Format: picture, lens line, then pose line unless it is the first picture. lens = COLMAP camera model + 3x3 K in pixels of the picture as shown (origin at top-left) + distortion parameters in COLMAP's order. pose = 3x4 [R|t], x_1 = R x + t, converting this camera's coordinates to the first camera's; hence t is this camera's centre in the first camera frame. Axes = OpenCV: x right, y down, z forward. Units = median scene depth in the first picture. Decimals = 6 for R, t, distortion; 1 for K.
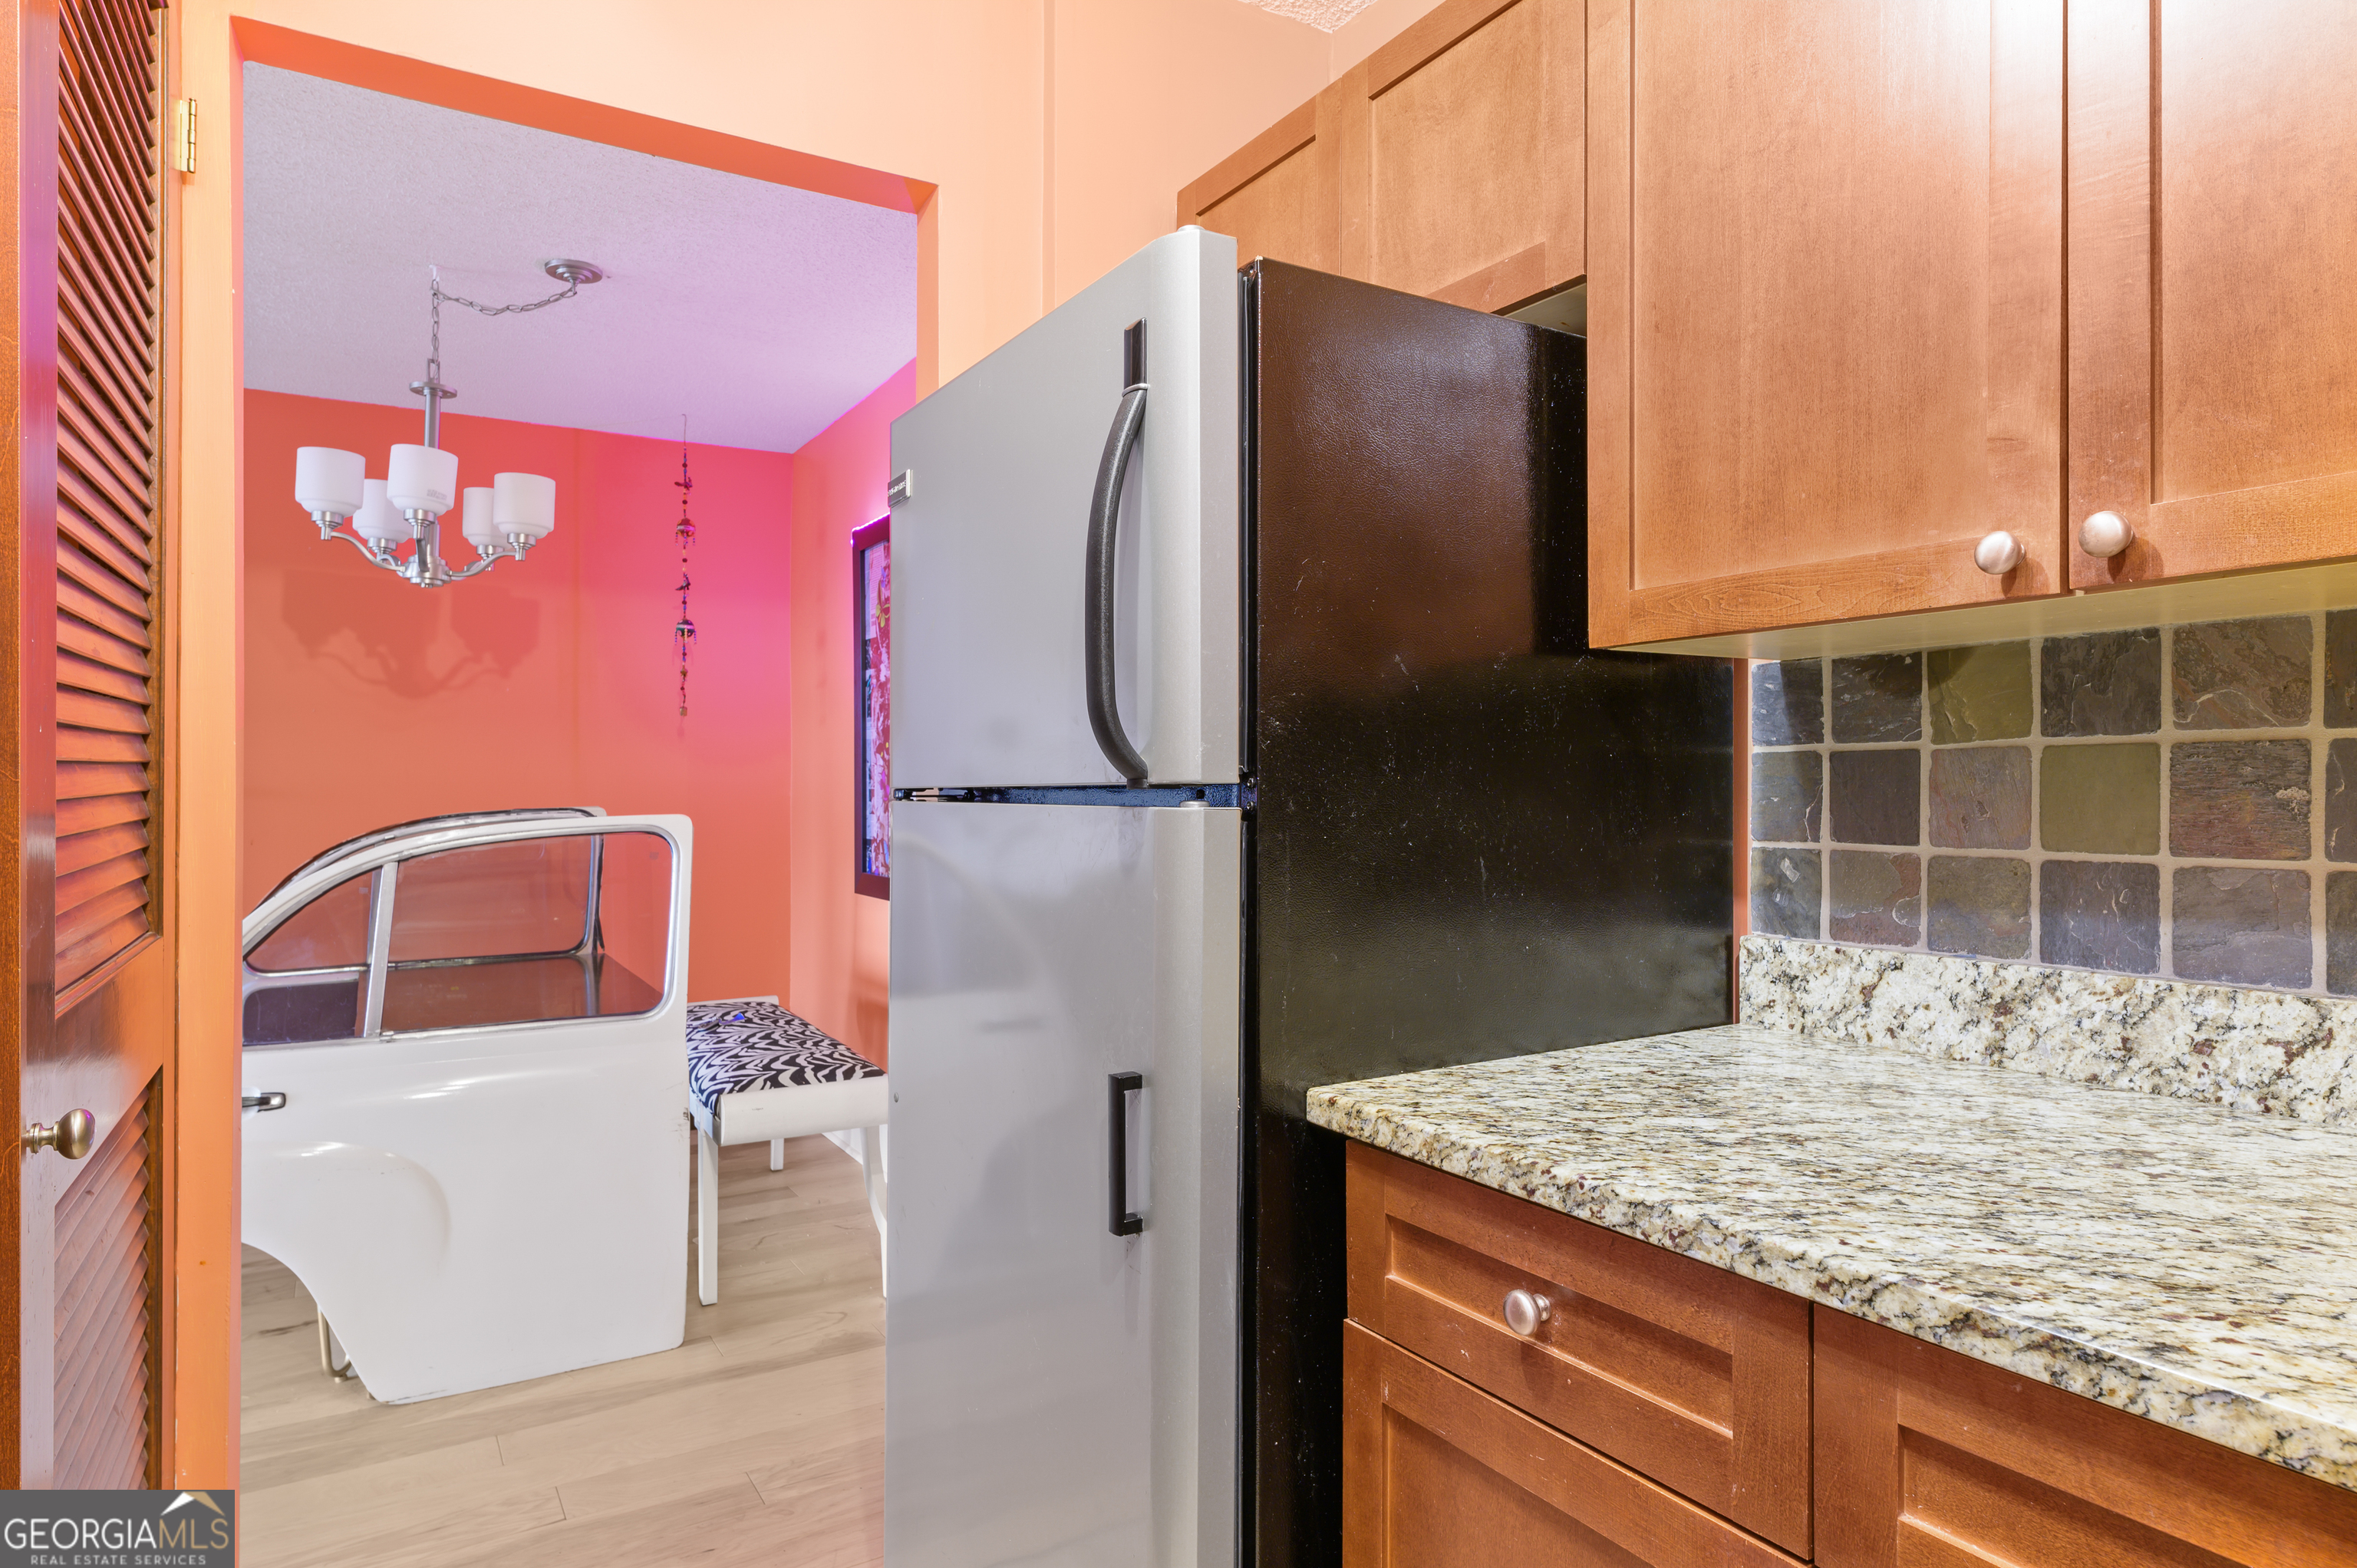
lens RADIAL K [[1345.6, 0, 1178.5], [0, 1345.6, 784.0], [0, 0, 1]] dist [0.007187, -0.000770]
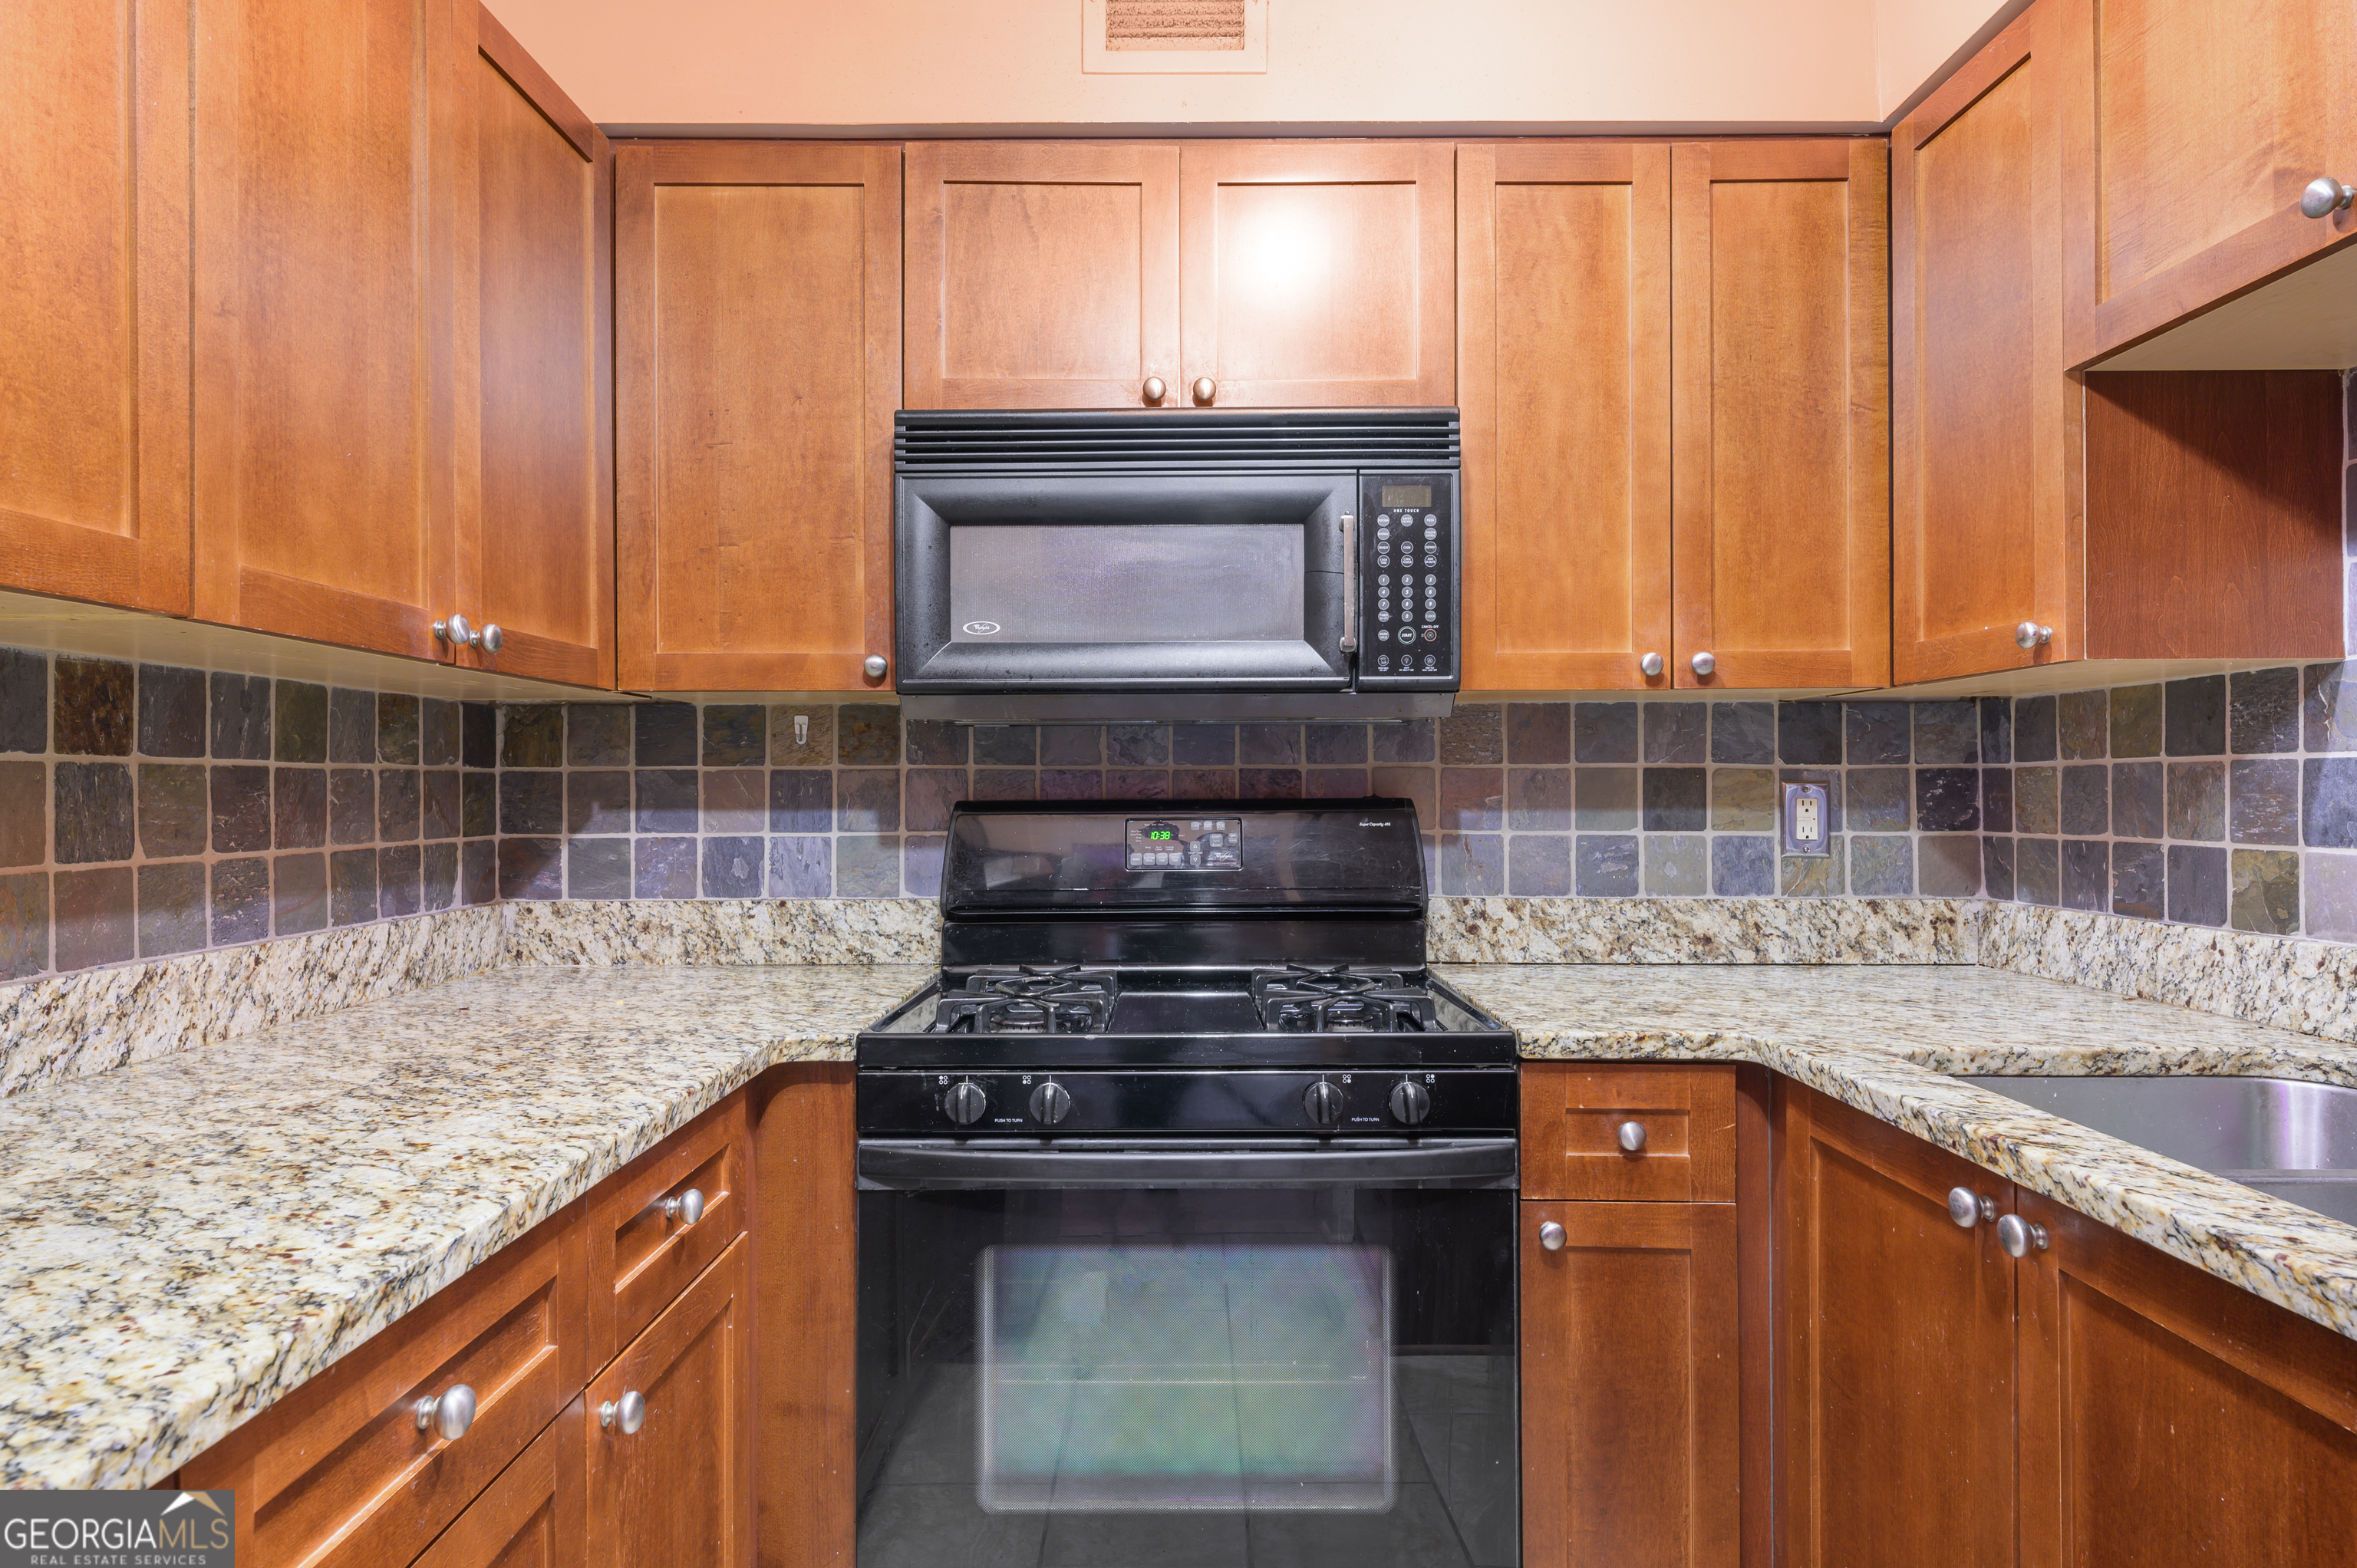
lens RADIAL K [[1345.6, 0, 1178.5], [0, 1345.6, 784.0], [0, 0, 1]] dist [0.007187, -0.000770]
pose [[-0.856568, 0.004536, 0.516015, -0.471495], [0.000066, 0.999962, -0.008680, -0.005844], [-0.516034, -0.007401, -0.856536, 1.474609]]
